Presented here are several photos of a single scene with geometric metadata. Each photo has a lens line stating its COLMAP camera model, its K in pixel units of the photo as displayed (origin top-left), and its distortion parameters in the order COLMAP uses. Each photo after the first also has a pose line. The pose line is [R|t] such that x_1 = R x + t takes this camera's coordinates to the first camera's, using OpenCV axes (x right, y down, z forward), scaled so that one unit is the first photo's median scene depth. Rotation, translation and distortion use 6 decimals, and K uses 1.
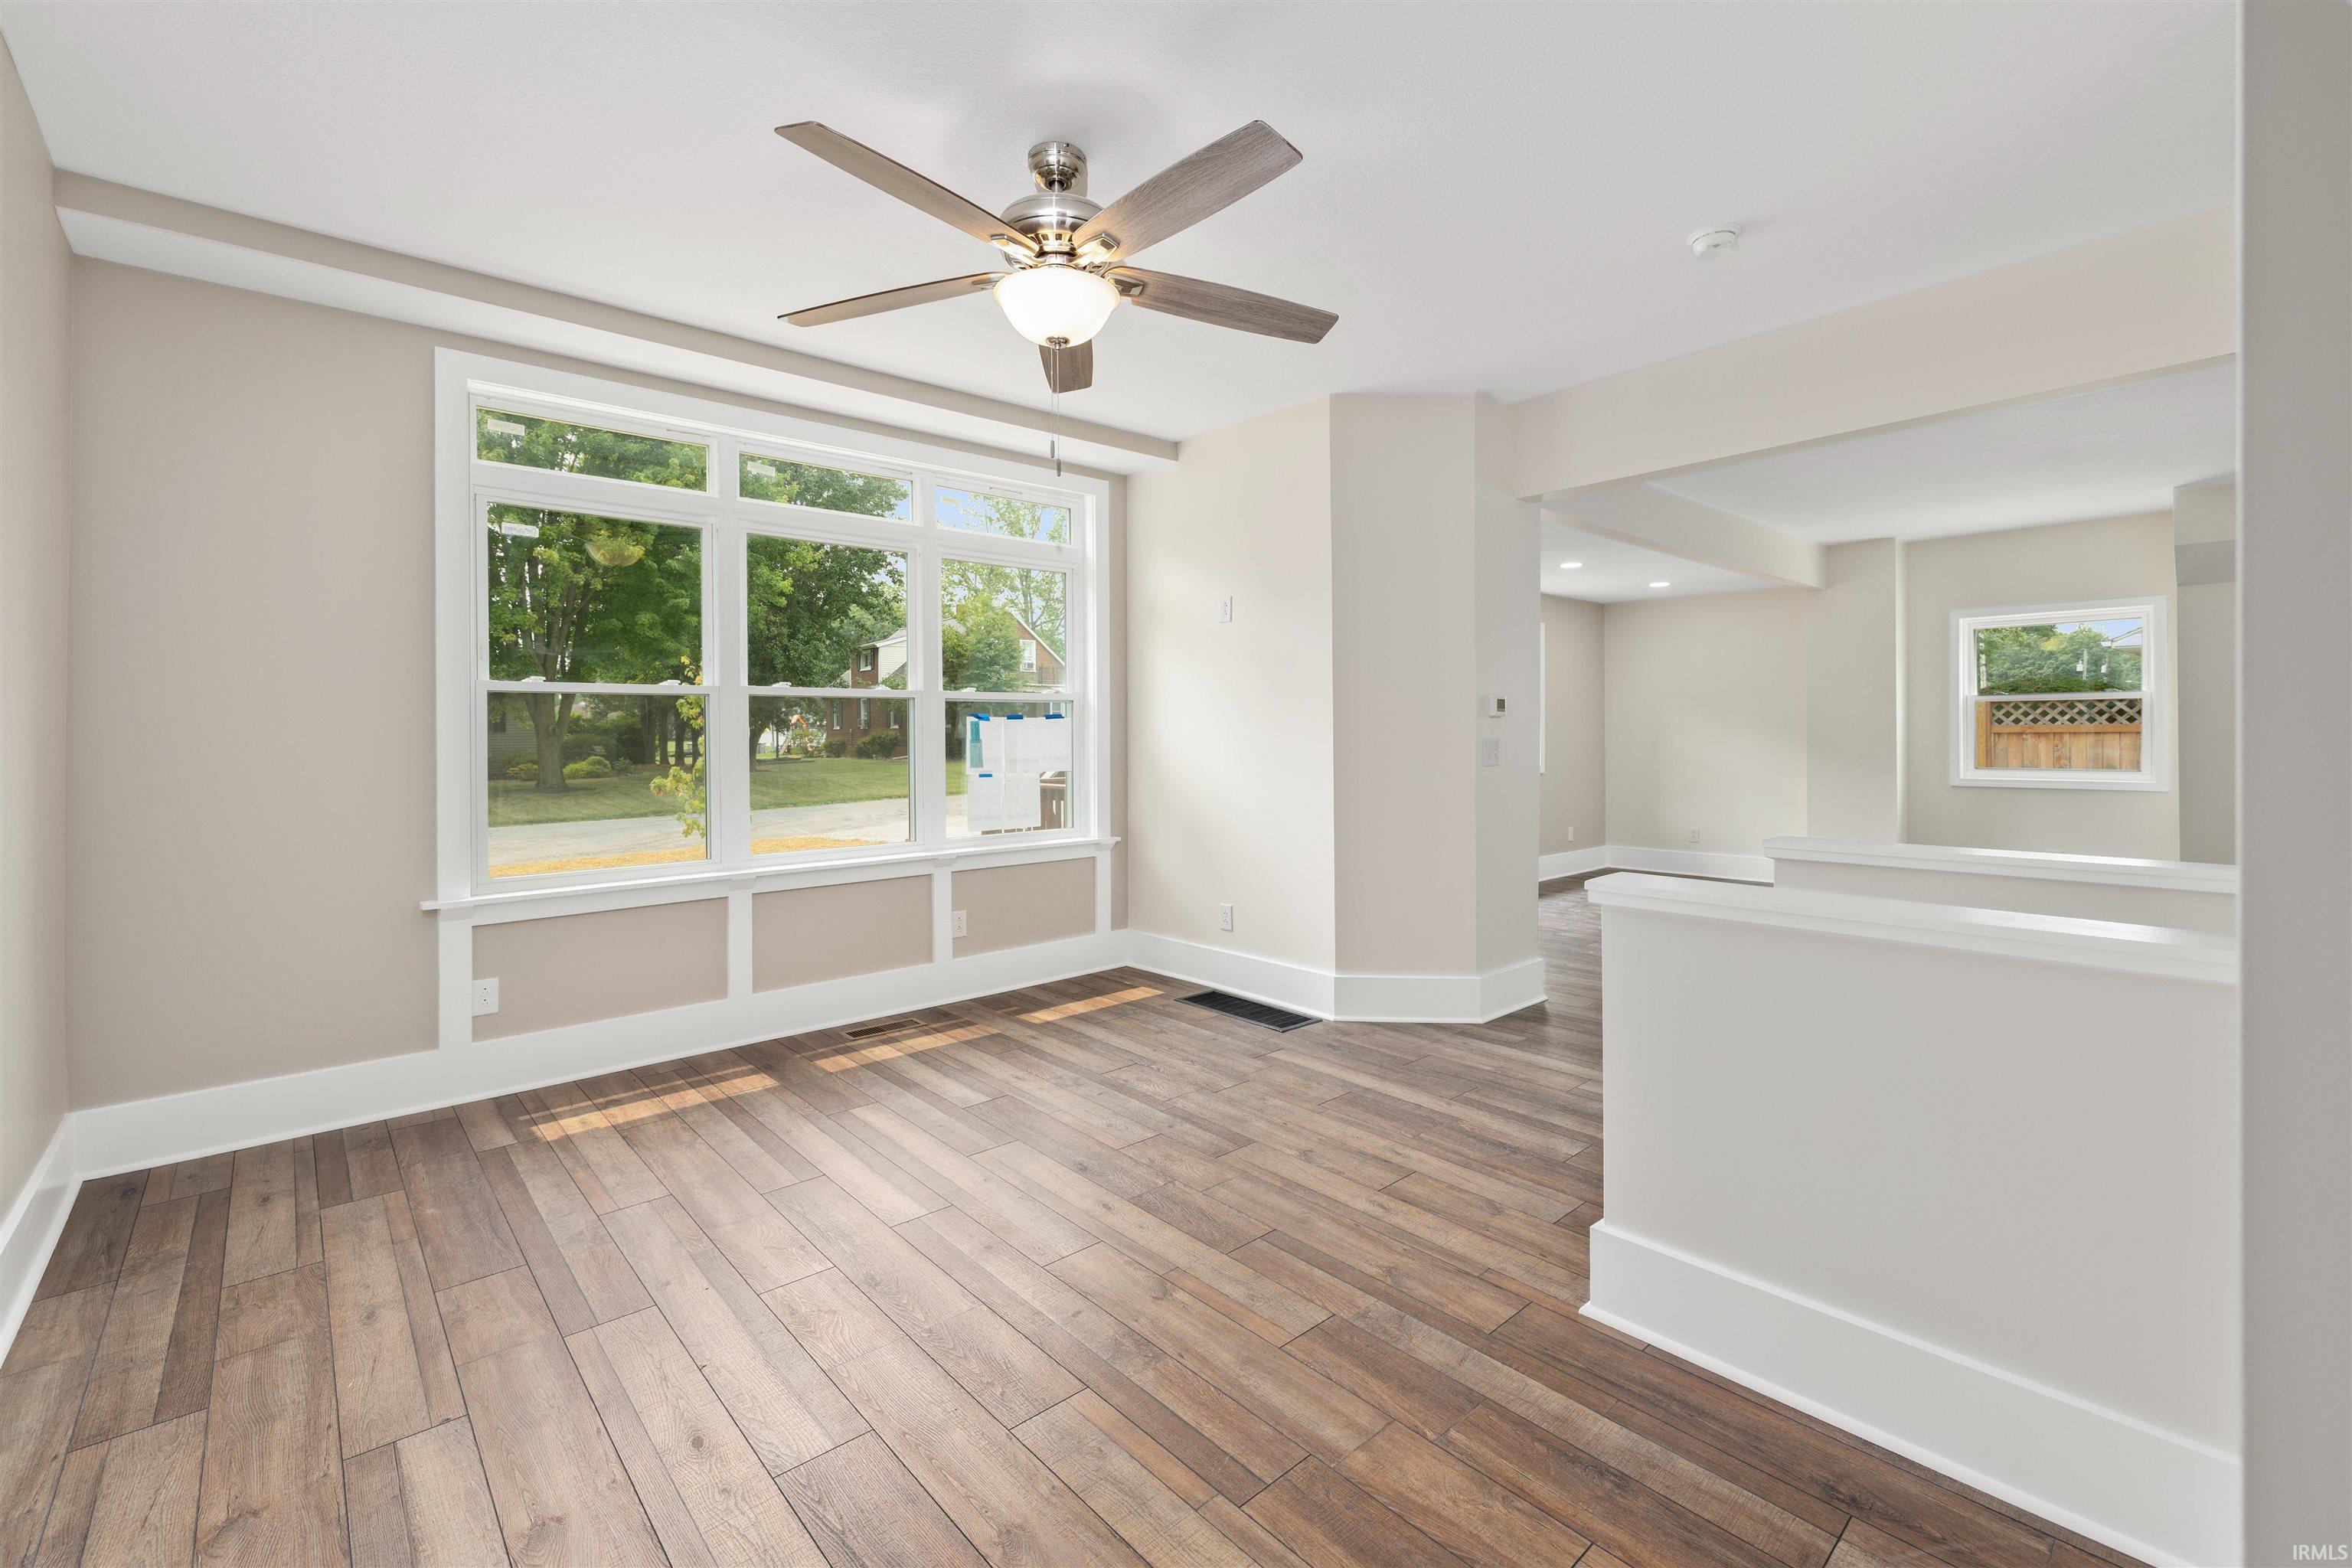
lens RADIAL K [[994.9, 0, 1134.5], [0, 994.9, 748.6], [0, 0, 1]] dist [0.000999, -0.000417]
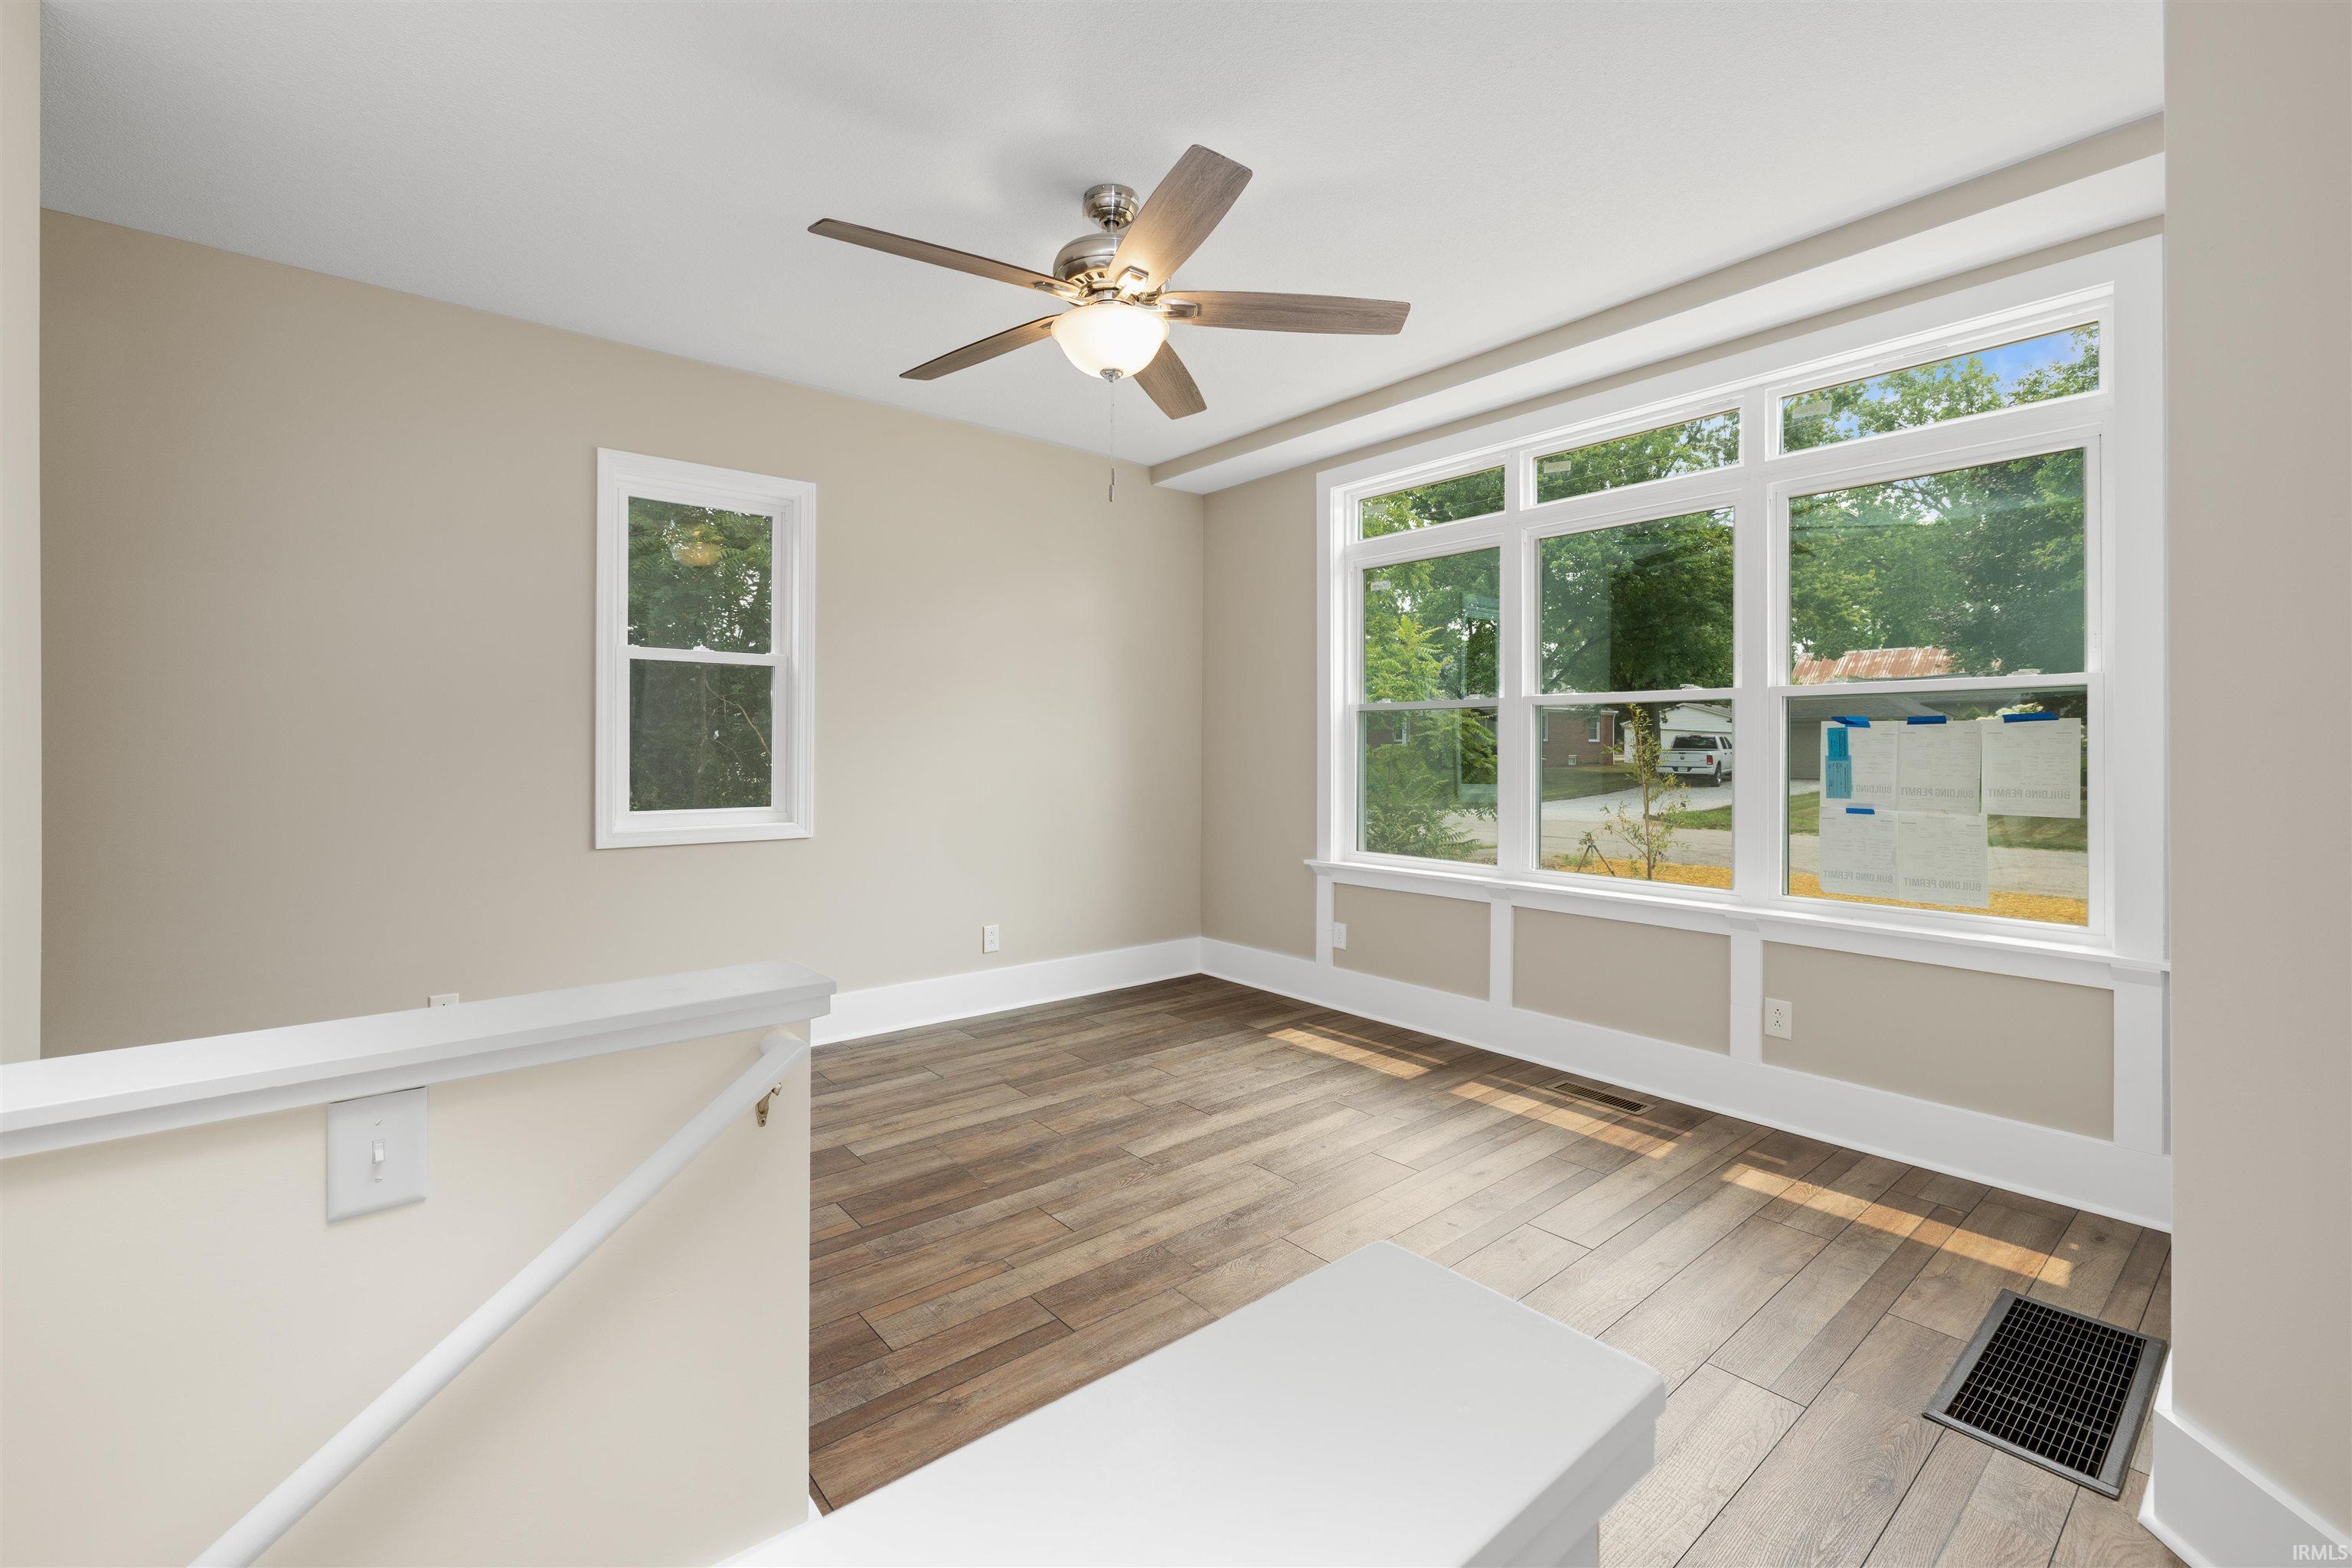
lens RADIAL K [[994.9, 0, 1179.3], [0, 994.9, 748.4], [0, 0, 1]] dist [0.000999, -0.000417]
pose [[0.000015, 0.011070, -0.999939, 0.659174], [-0.020475, 0.999729, 0.011068, -0.015601], [0.999790, 0.020474, 0.000242, 0.723657]]
